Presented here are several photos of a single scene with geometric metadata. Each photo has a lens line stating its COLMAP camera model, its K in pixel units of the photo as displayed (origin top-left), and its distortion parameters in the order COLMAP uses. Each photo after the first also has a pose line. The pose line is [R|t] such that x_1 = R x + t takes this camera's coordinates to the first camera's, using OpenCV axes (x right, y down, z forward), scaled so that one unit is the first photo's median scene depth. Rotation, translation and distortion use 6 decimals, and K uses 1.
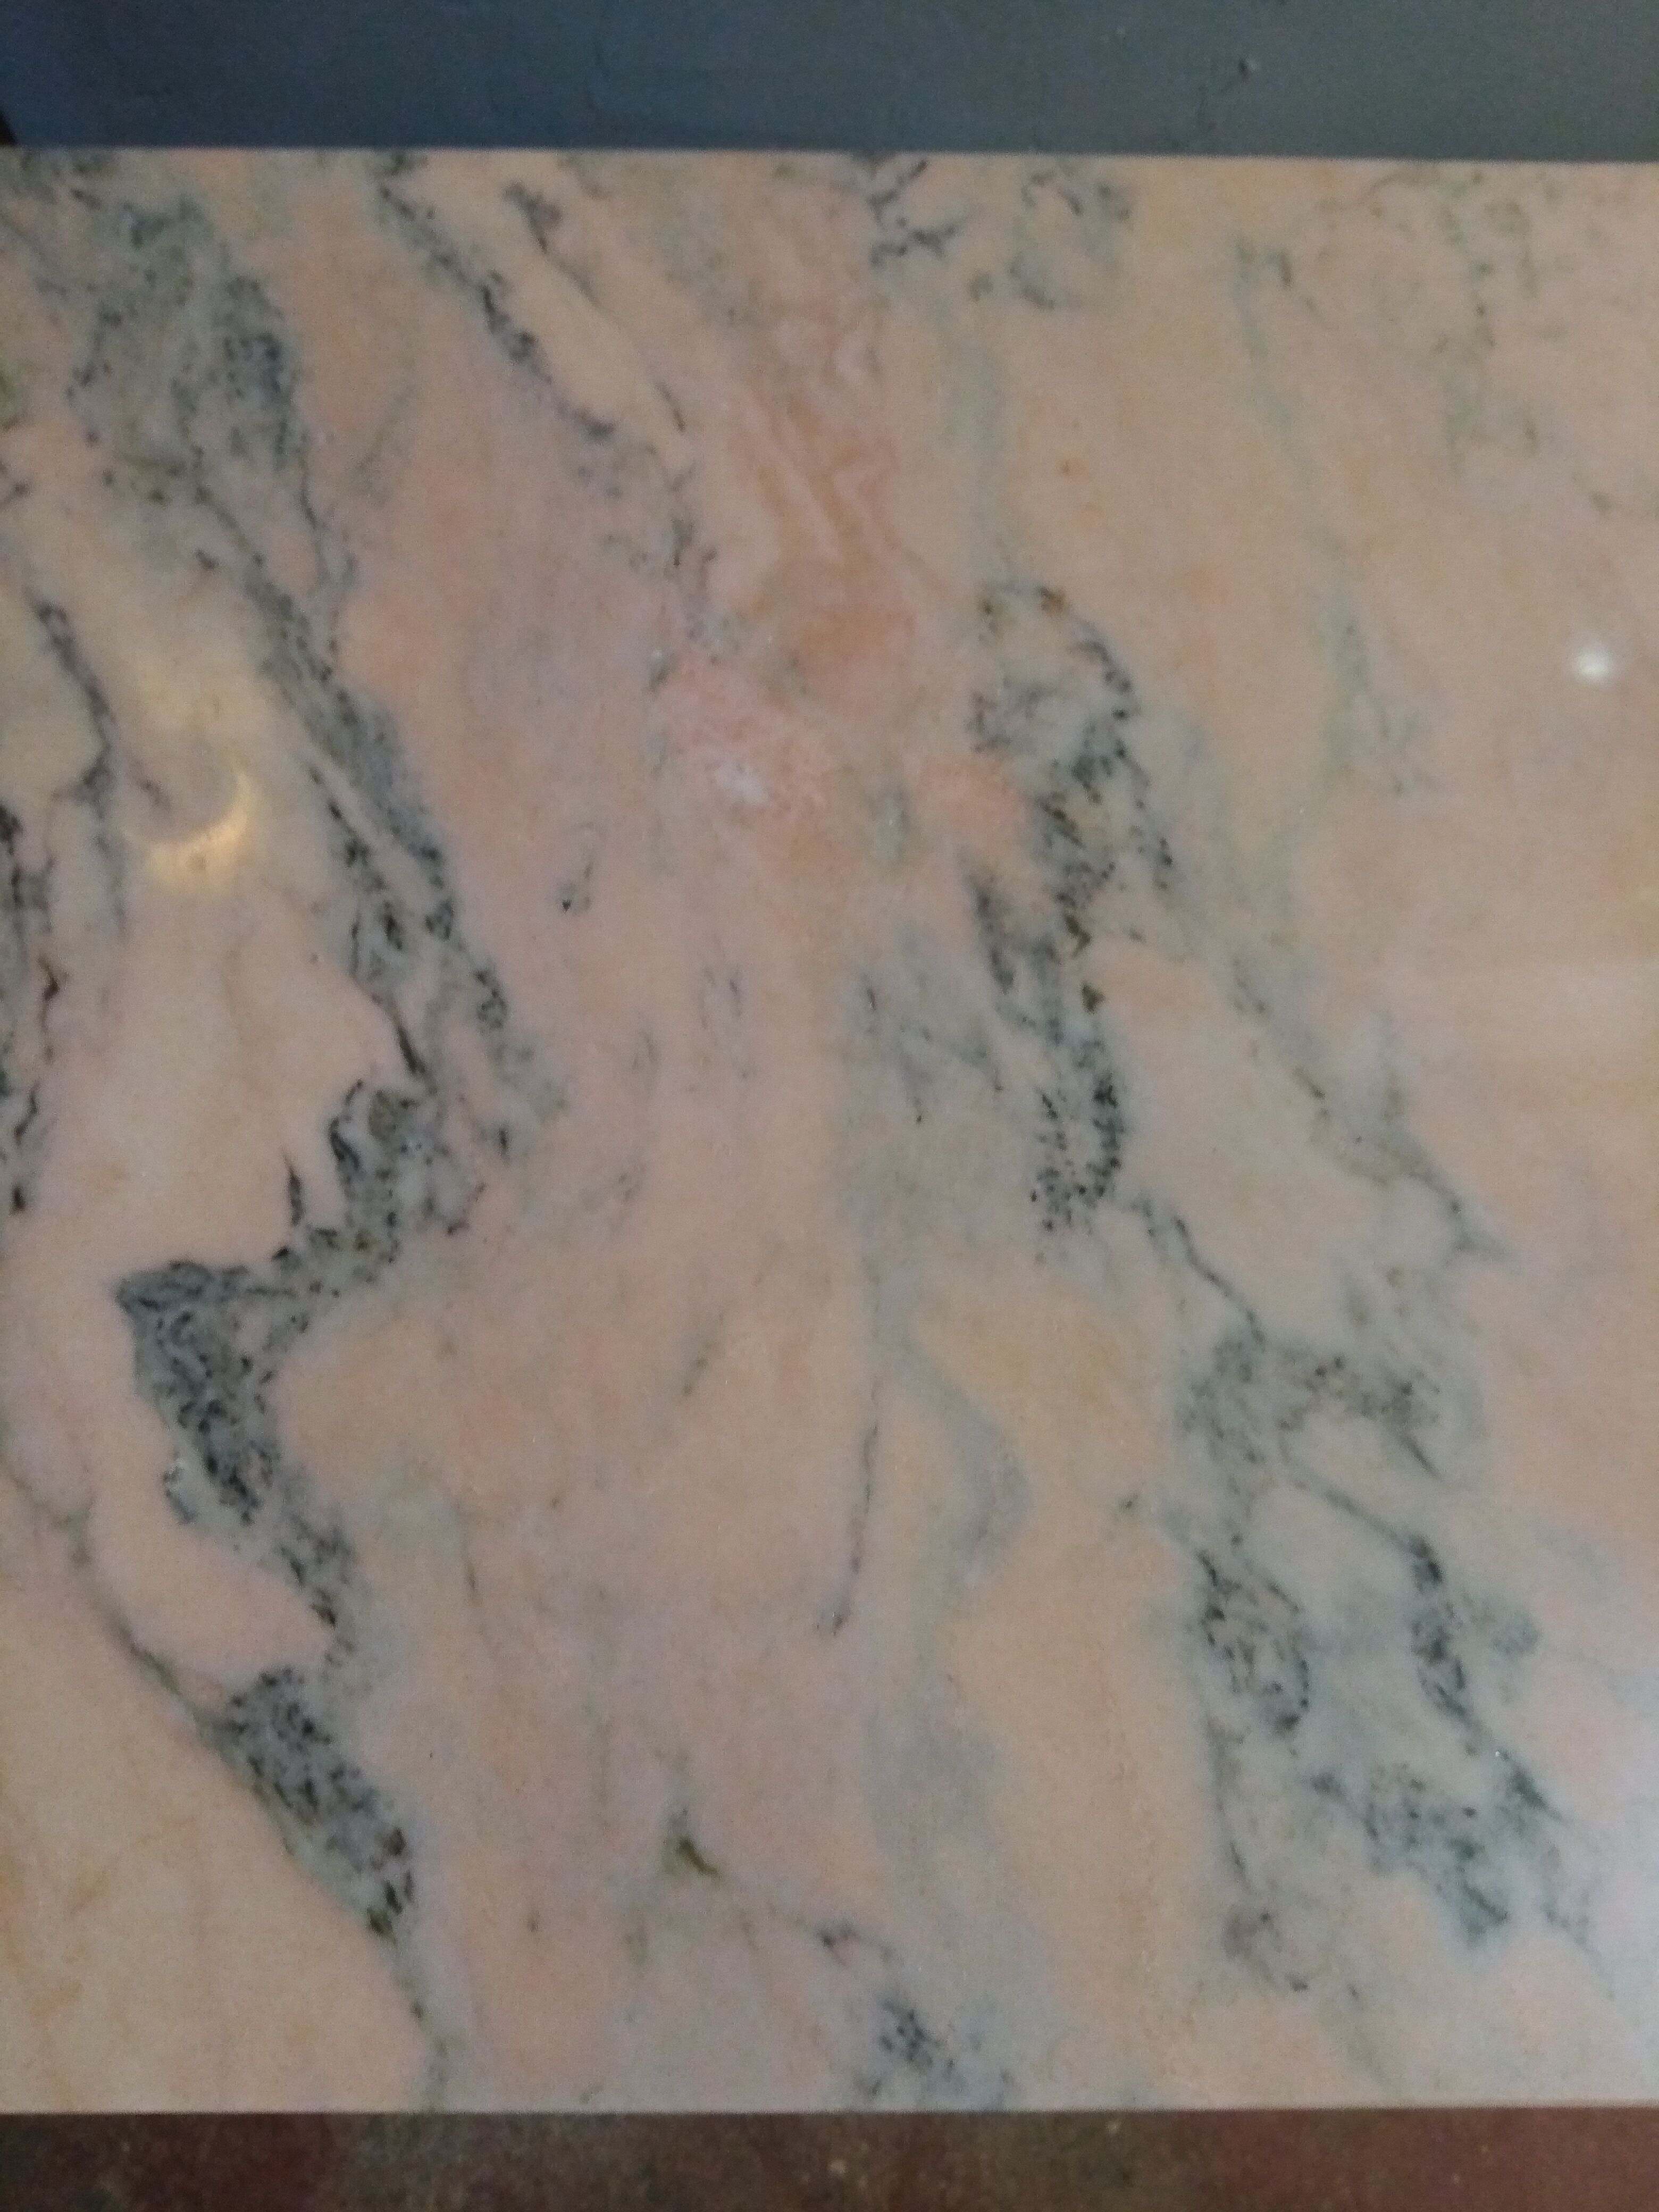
lens RADIAL K [[1793.0, 0, 820.7], [0, 1793.0, 1109.7], [0, 0, 1]] dist [0.041347, -0.085805]
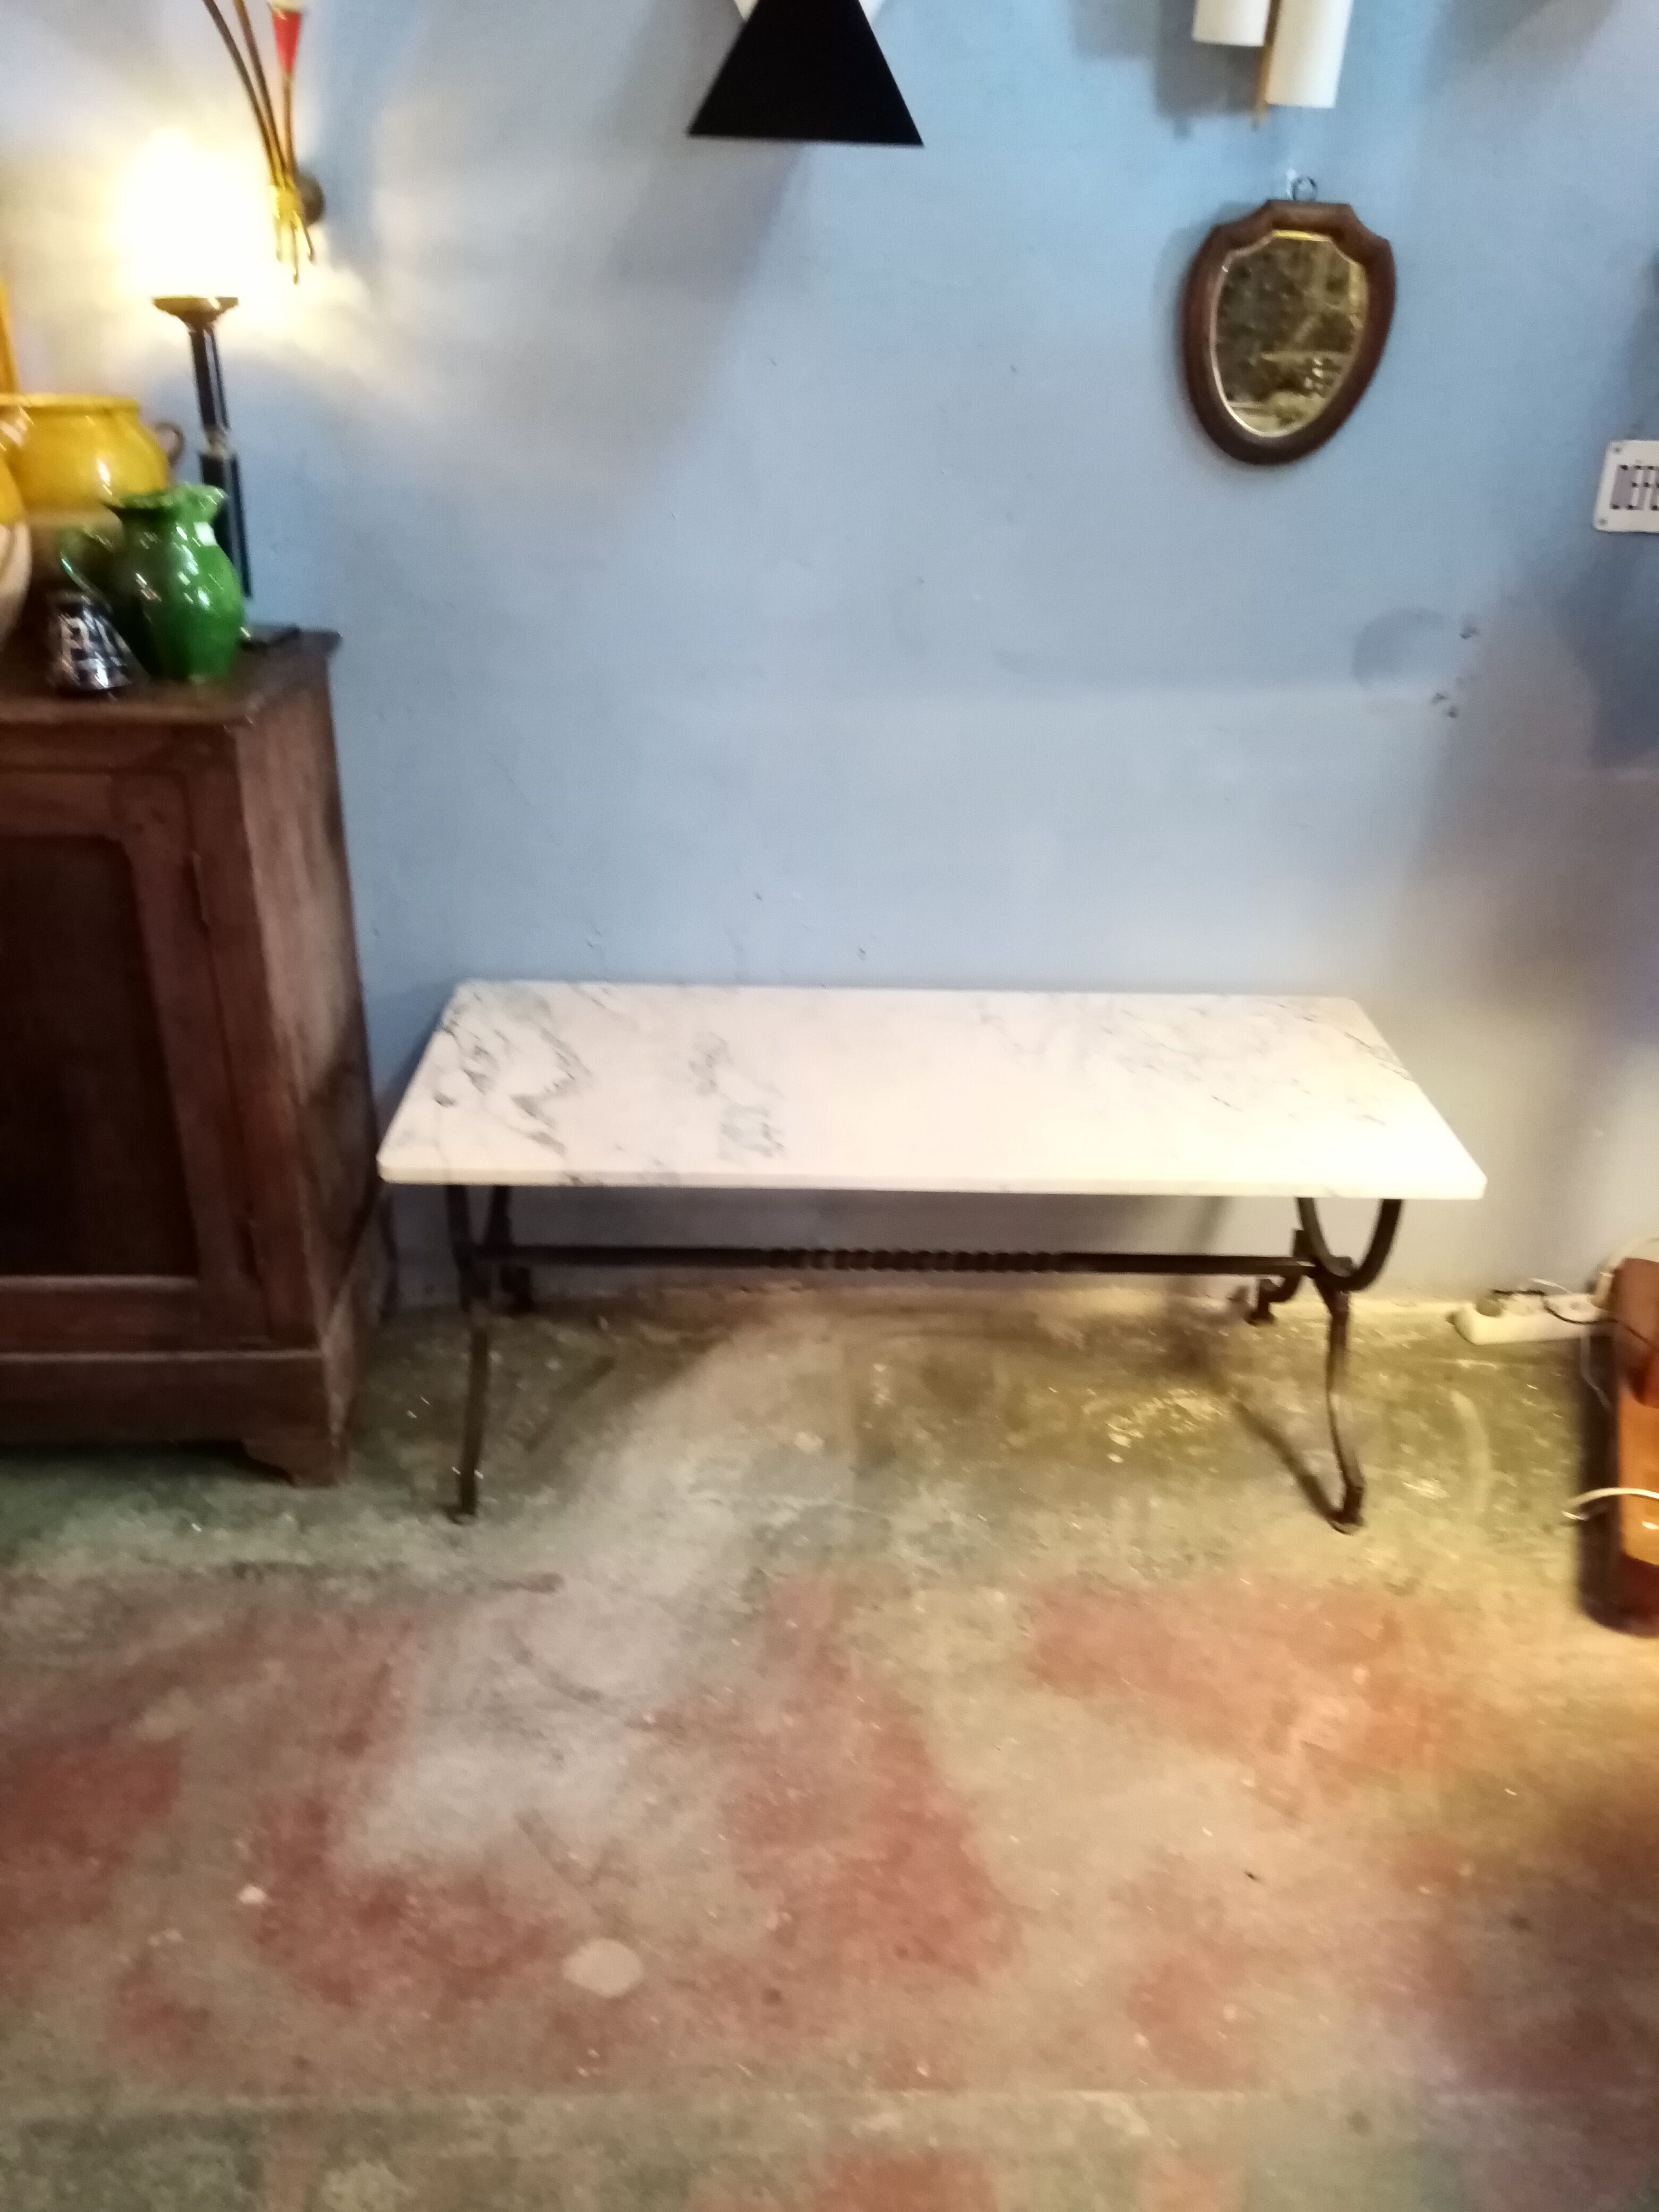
lens RADIAL K [[1793.0, 0, 830.5], [0, 1793.0, 1094.5], [0, 0, 1]] dist [0.041347, -0.085805]
pose [[0.999699, 0.009050, 0.022825, 0.359796], [0.009295, 0.720924, -0.692952, 3.329667], [-0.022727, 0.692955, 0.720622, -2.447047]]
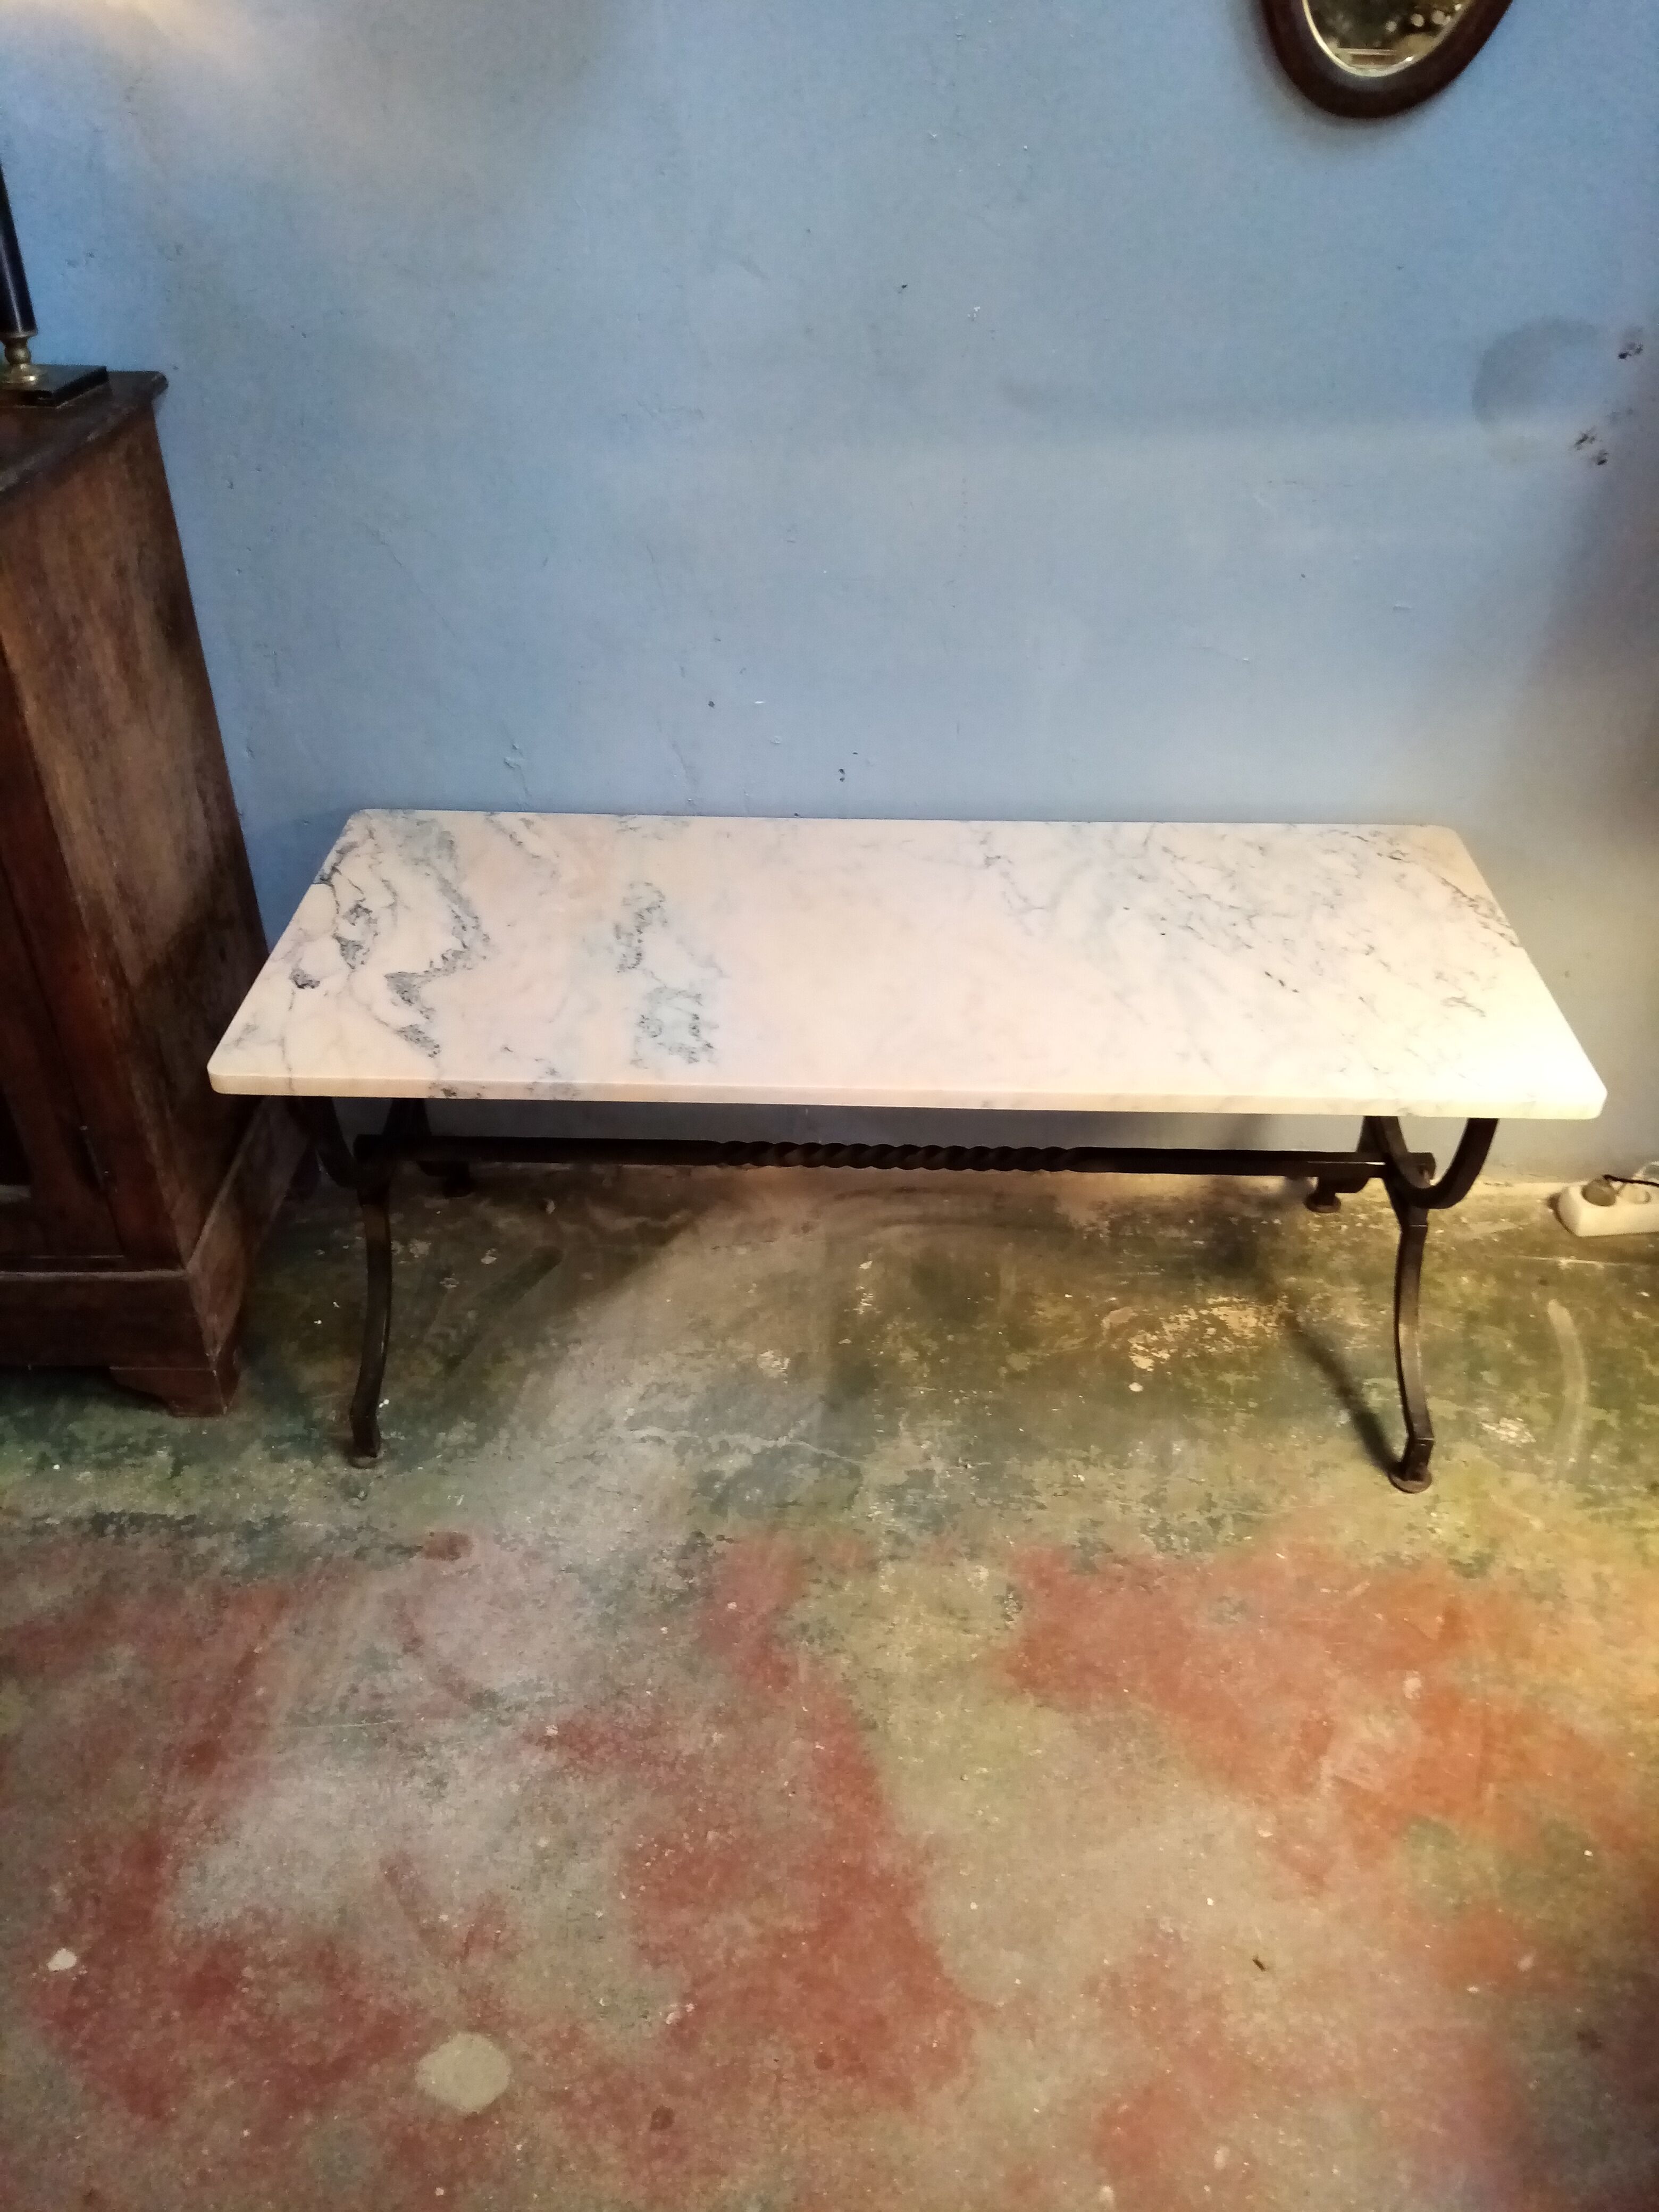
lens RADIAL K [[1793.0, 0, 830.4], [0, 1793.0, 1118.1], [0, 0, 1]] dist [0.041347, -0.085805]
pose [[0.999547, 0.011597, -0.027755, 0.679190], [-0.025297, 0.823318, -0.567016, 2.462038], [0.016276, 0.567461, 0.823239, -1.990394]]
